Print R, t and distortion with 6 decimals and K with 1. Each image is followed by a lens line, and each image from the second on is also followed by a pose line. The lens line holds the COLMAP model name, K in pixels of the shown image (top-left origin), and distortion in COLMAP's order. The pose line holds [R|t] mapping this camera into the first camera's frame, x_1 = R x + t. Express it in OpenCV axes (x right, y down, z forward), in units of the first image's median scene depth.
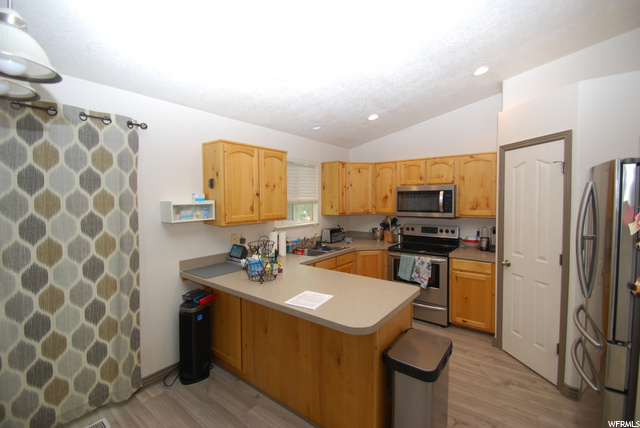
lens RADIAL K [[282.2, 0, 312.0], [0, 282.2, 211.3], [0, 0, 1]] dist [0.001381, -0.000293]
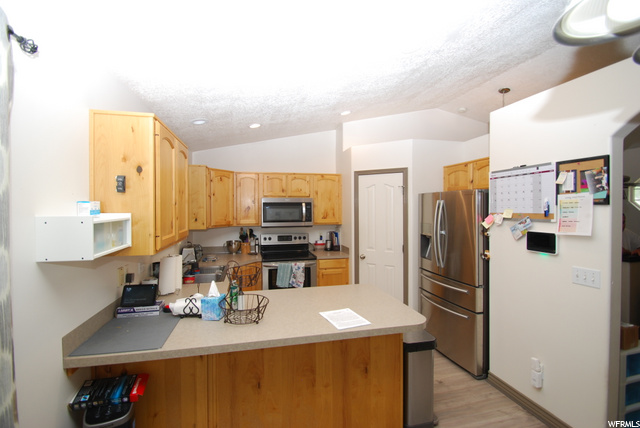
lens RADIAL K [[282.2, 0, 312.0], [0, 282.2, 211.3], [0, 0, 1]] dist [0.001381, -0.000293]
pose [[0.626232, -0.004781, 0.779622, -0.425917], [0.033644, 0.999215, -0.020896, -0.013310], [-0.778910, 0.039315, 0.625902, 0.258371]]
